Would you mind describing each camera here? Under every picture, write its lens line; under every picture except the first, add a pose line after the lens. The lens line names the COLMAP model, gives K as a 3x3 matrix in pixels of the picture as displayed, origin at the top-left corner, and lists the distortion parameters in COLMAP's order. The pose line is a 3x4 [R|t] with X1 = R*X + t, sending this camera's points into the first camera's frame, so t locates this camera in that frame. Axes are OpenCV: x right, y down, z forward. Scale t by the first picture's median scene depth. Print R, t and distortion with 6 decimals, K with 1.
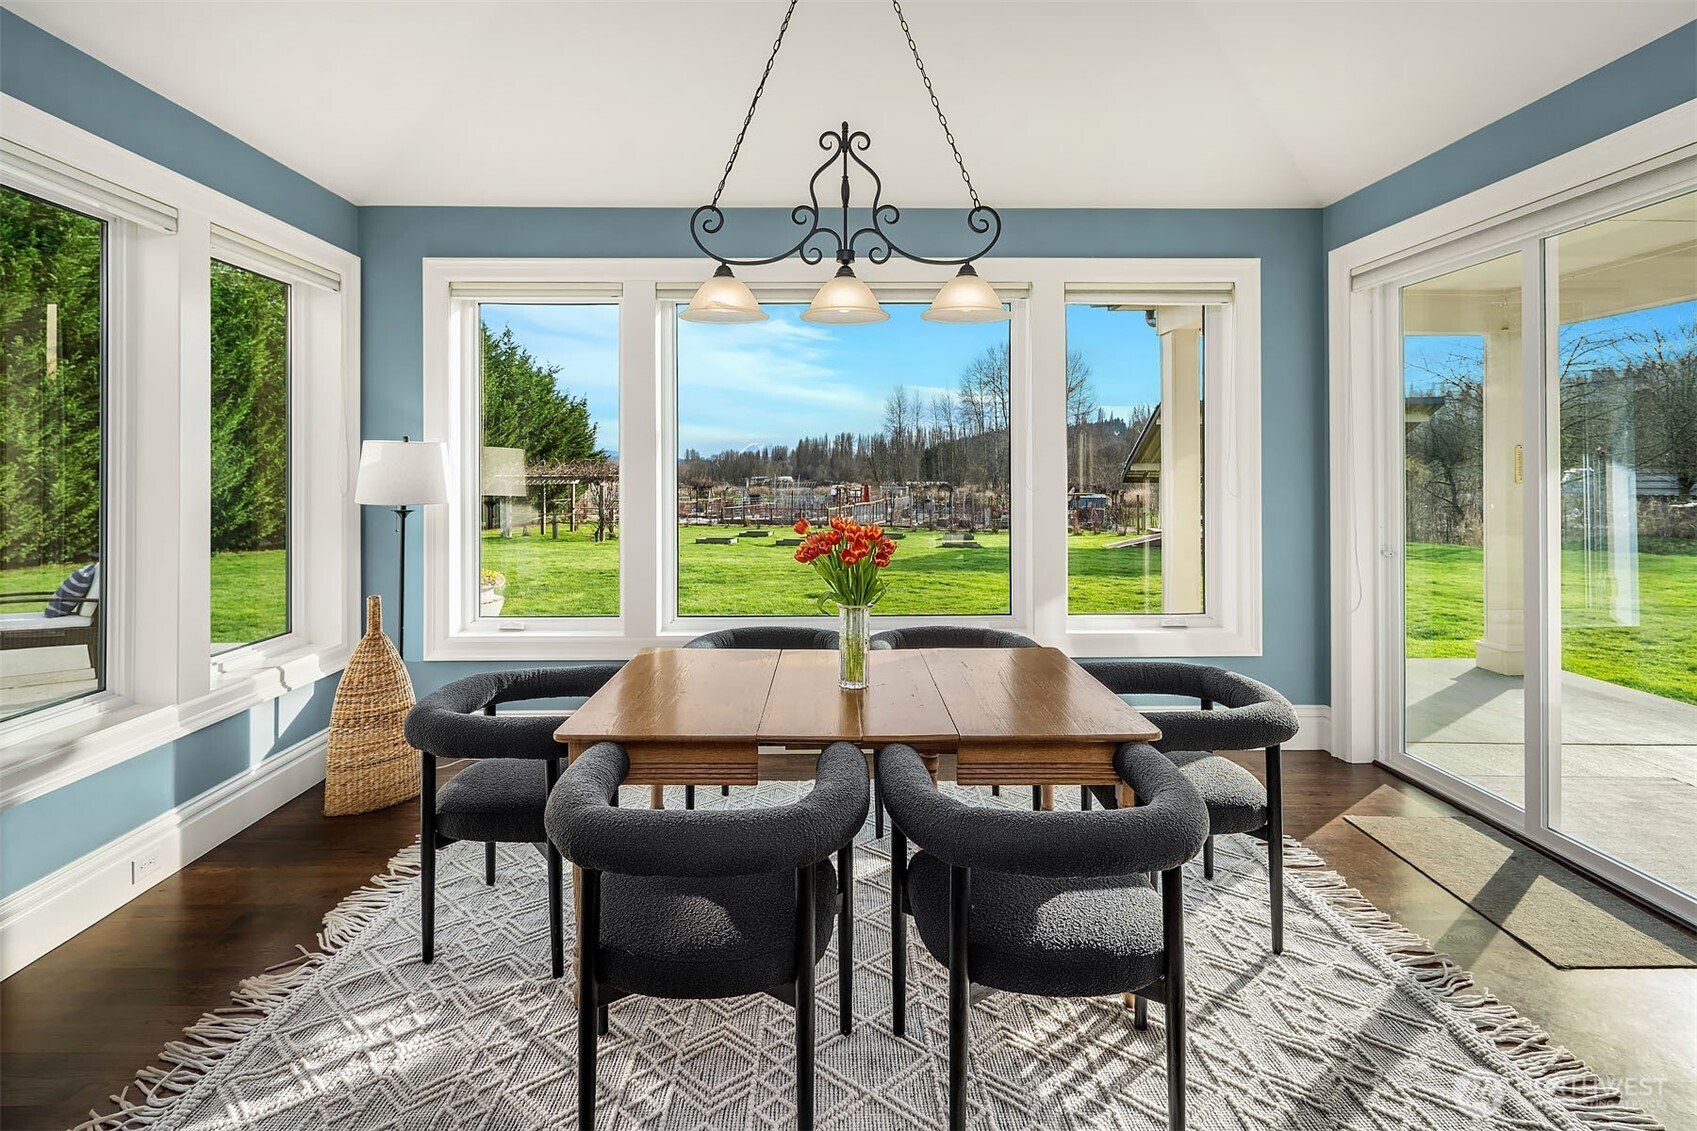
lens RADIAL K [[835.0, 0, 826.5], [0, 835.0, 469.3], [0, 0, 1]] dist [0.005691, 0.000230]
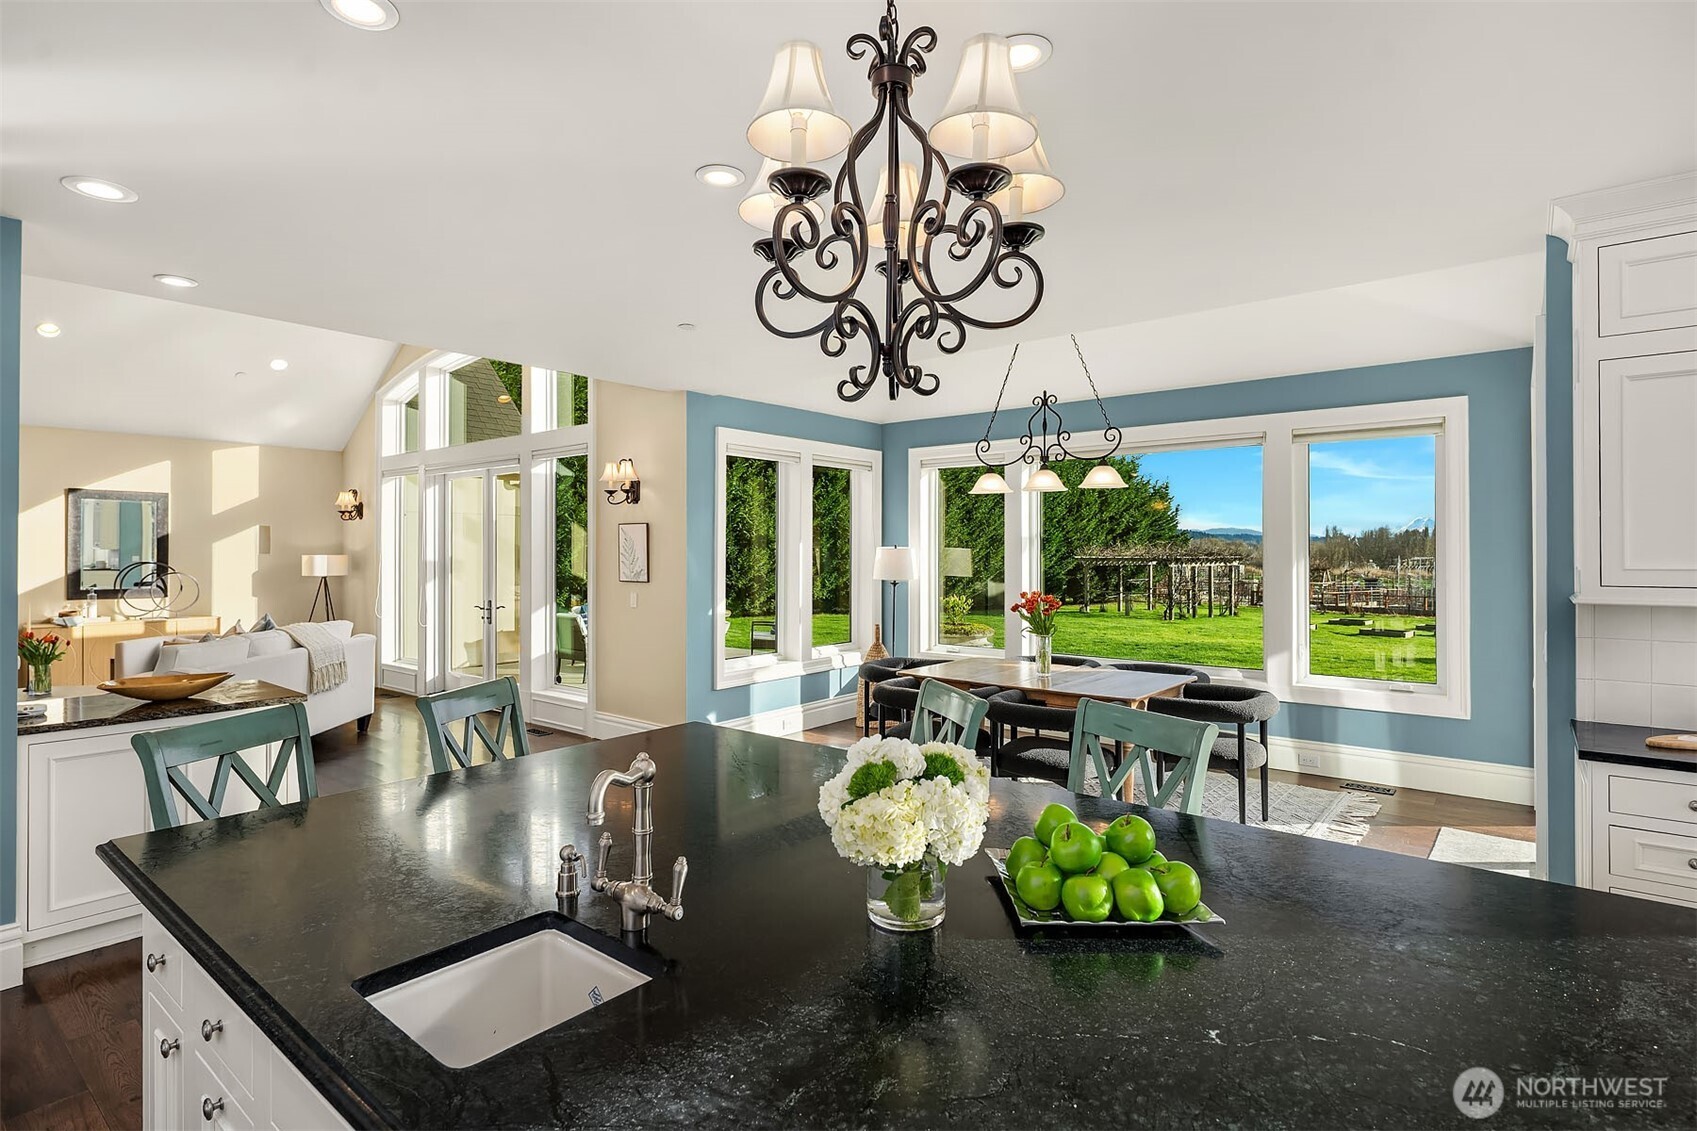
lens RADIAL K [[835.0, 0, 841.5], [0, 835.0, 553.9], [0, 0, 1]] dist [0.005691, 0.000230]
pose [[0.772757, 0.002075, -0.634699, 0.591365], [0.001706, 0.999984, 0.005347, -0.026503], [0.634700, -0.005215, 0.772741, -0.546204]]
